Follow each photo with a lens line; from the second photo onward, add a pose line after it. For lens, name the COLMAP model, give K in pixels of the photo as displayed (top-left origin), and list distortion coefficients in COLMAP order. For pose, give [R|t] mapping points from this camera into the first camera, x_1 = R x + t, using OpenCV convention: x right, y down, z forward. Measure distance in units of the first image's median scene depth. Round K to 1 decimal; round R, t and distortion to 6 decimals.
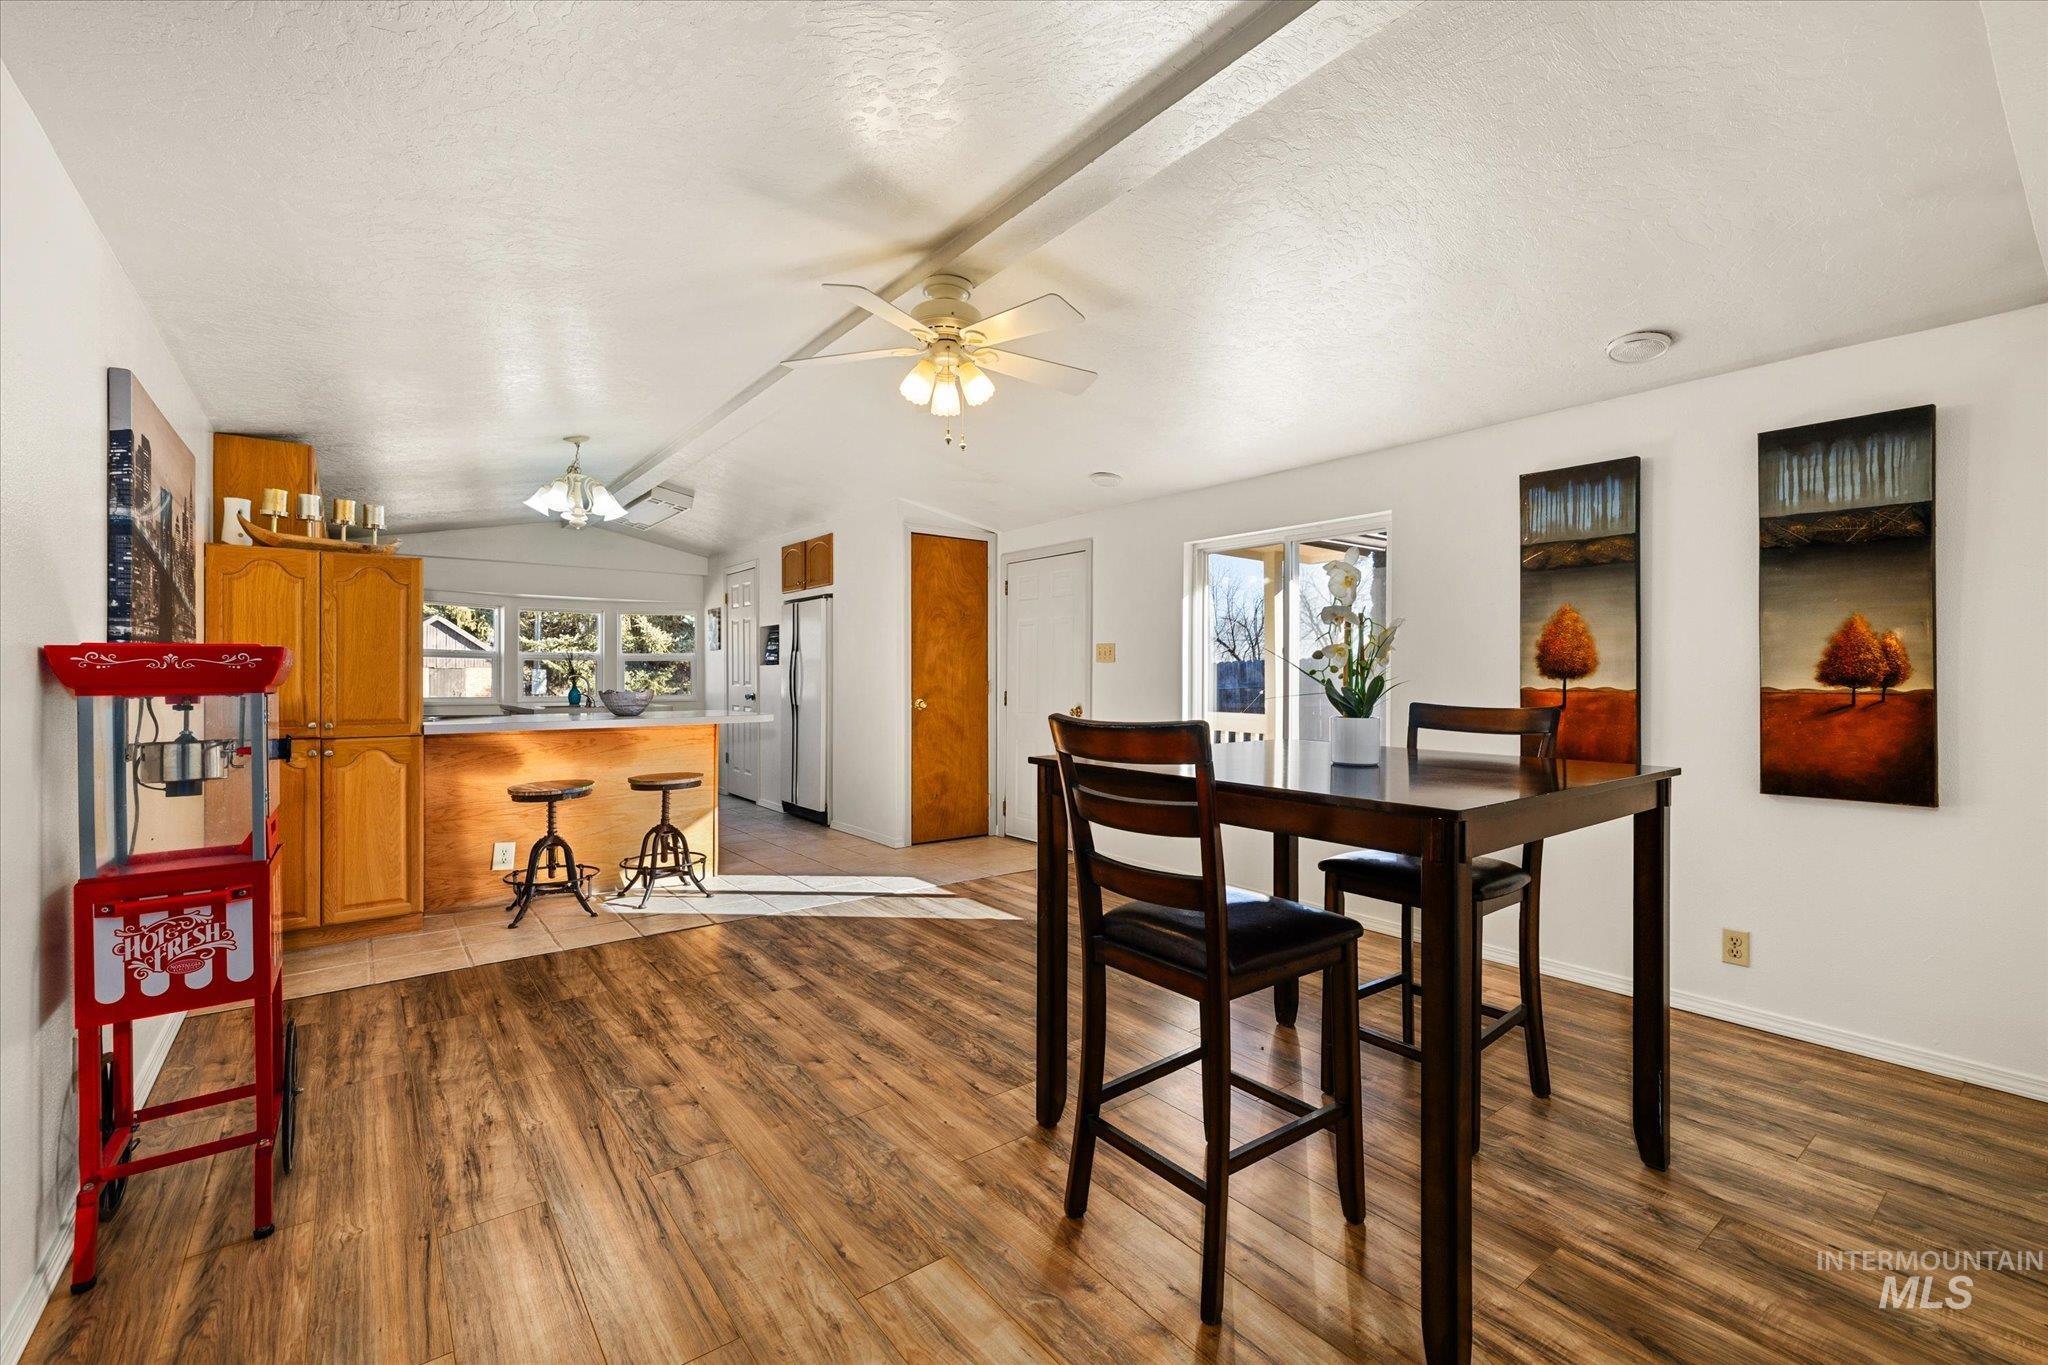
lens RADIAL K [[864.4, 0, 1029.0], [0, 864.4, 673.6], [0, 0, 1]] dist [-0.000273, 0.001446]
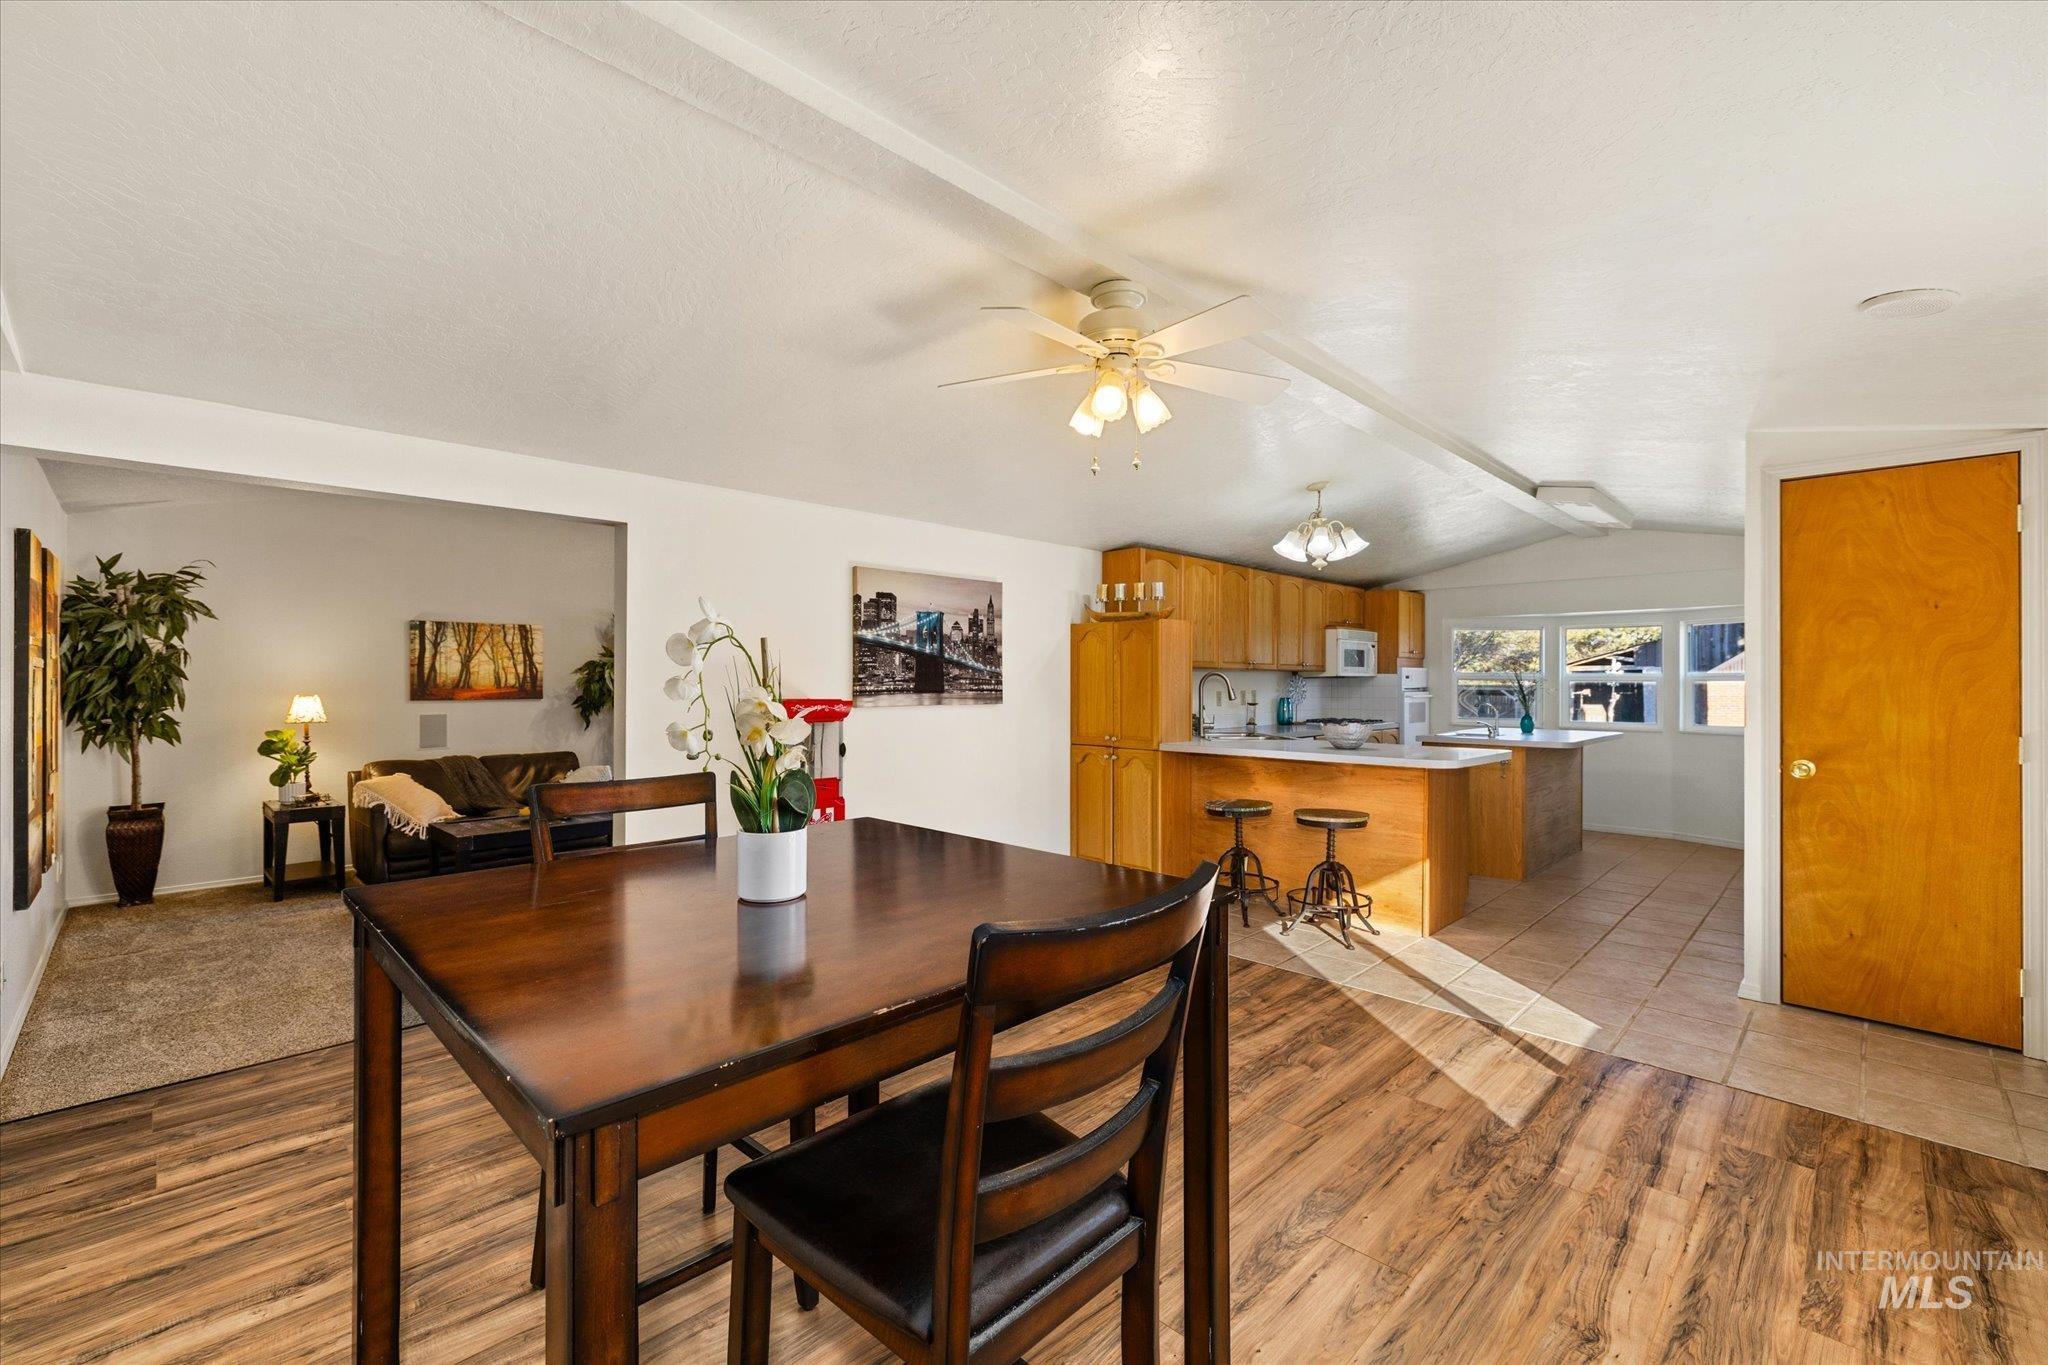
lens RADIAL K [[864.4, 0, 1022.2], [0, 864.4, 671.7], [0, 0, 1]] dist [-0.000273, 0.001446]
pose [[0.122456, -0.009529, -0.992428, 0.603079], [0.000206, 0.999954, -0.009576, -0.038021], [0.992474, 0.000968, 0.122453, 0.617619]]
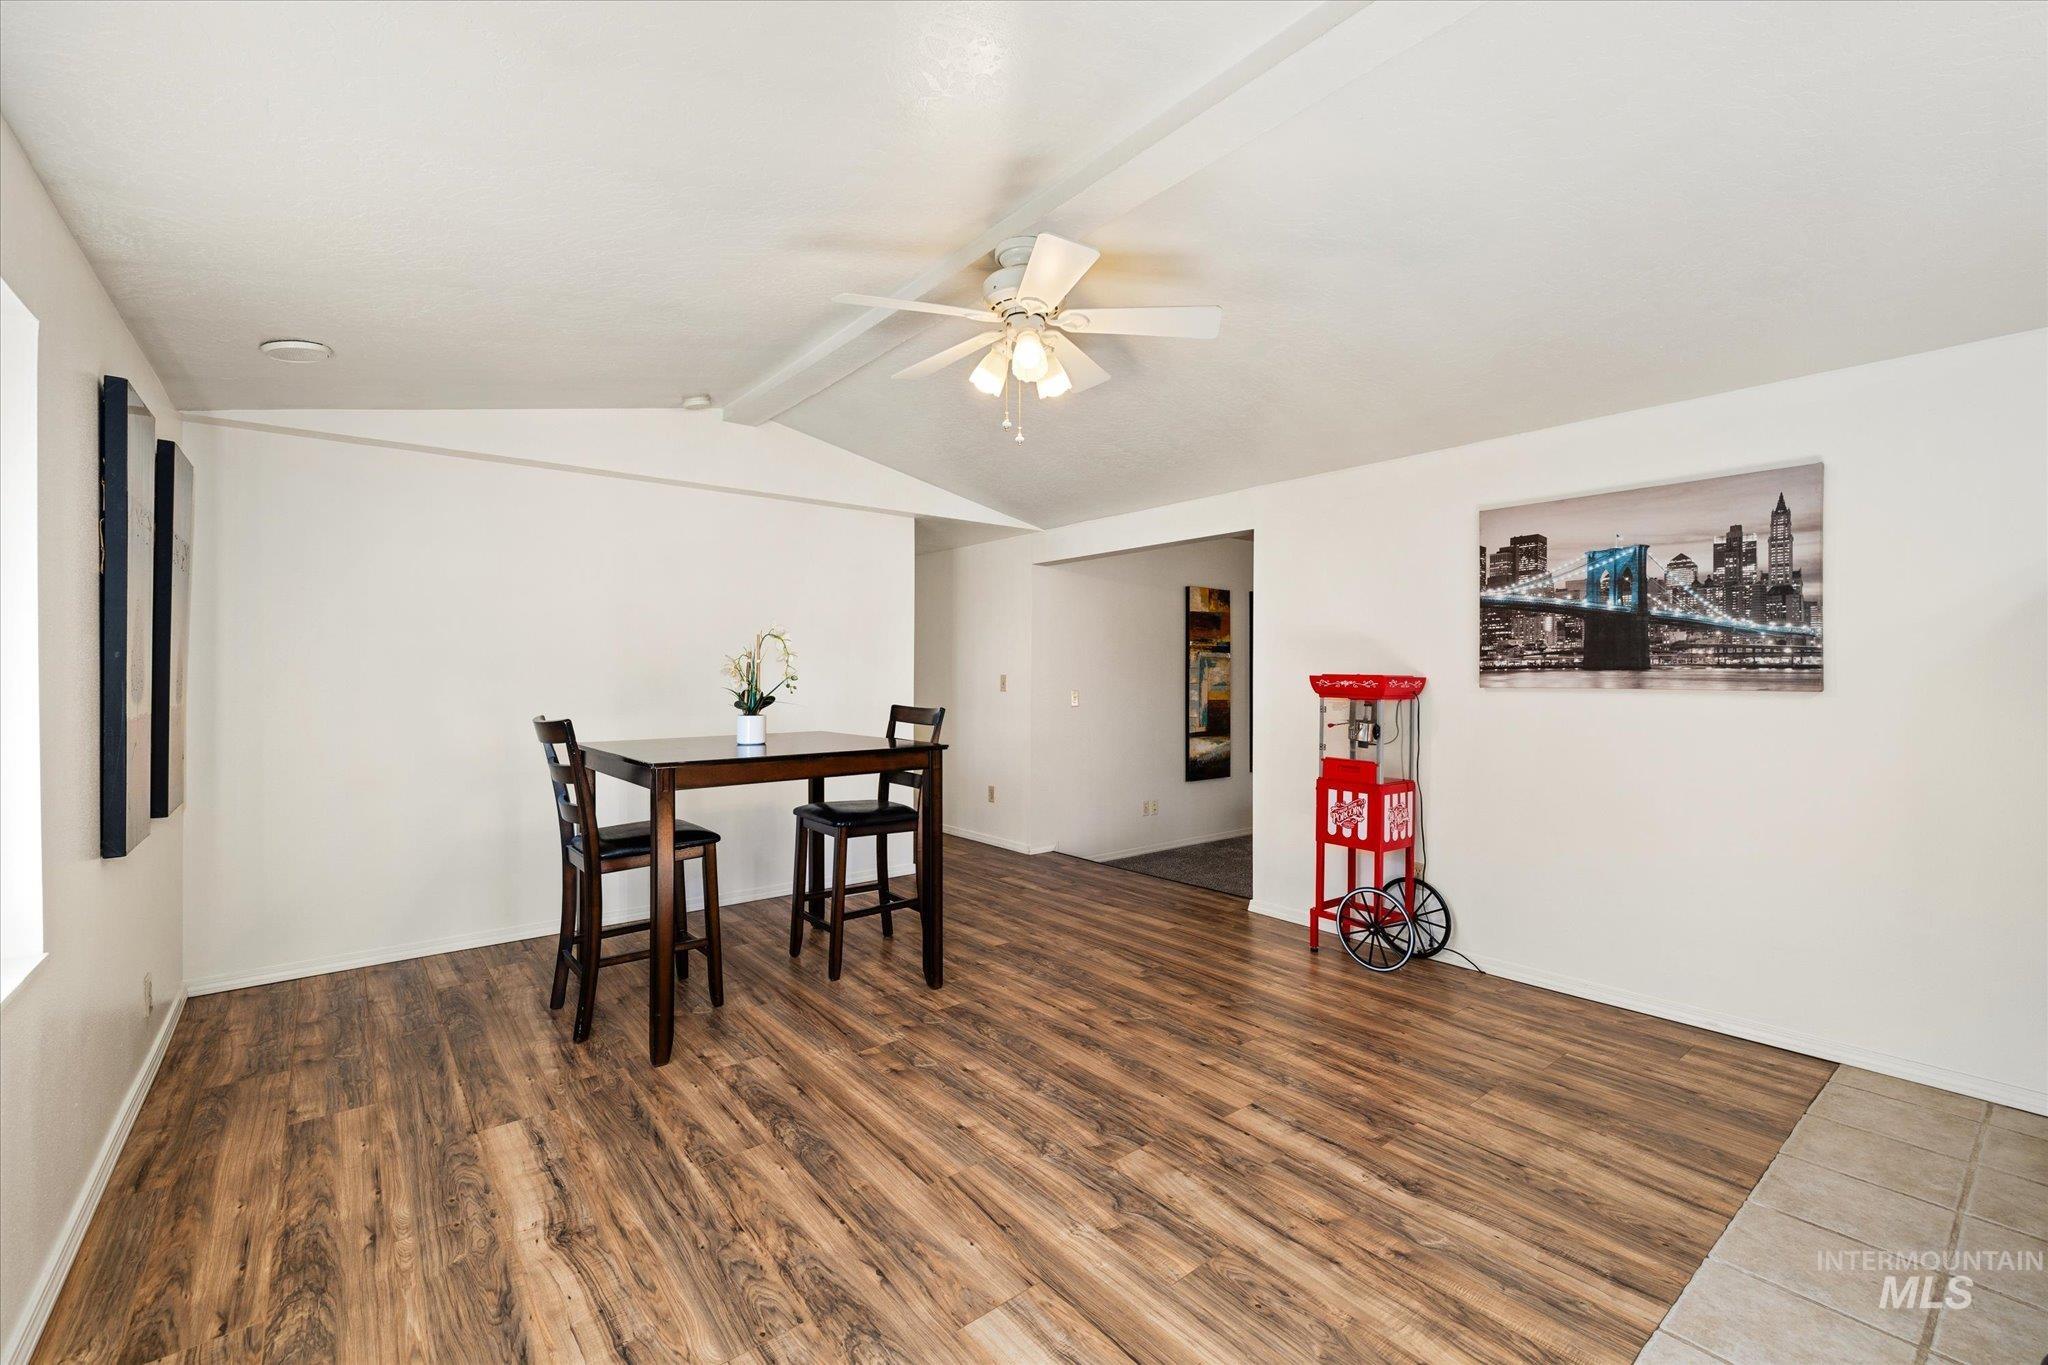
lens RADIAL K [[864.4, 0, 1012.3], [0, 864.4, 677.7], [0, 0, 1]] dist [-0.000273, 0.001446]
pose [[-0.999998, -0.001299, 0.001533, -0.066049], [-0.001295, 0.999997, 0.002275, -0.013841], [-0.001536, 0.002273, -0.999996, 1.455794]]
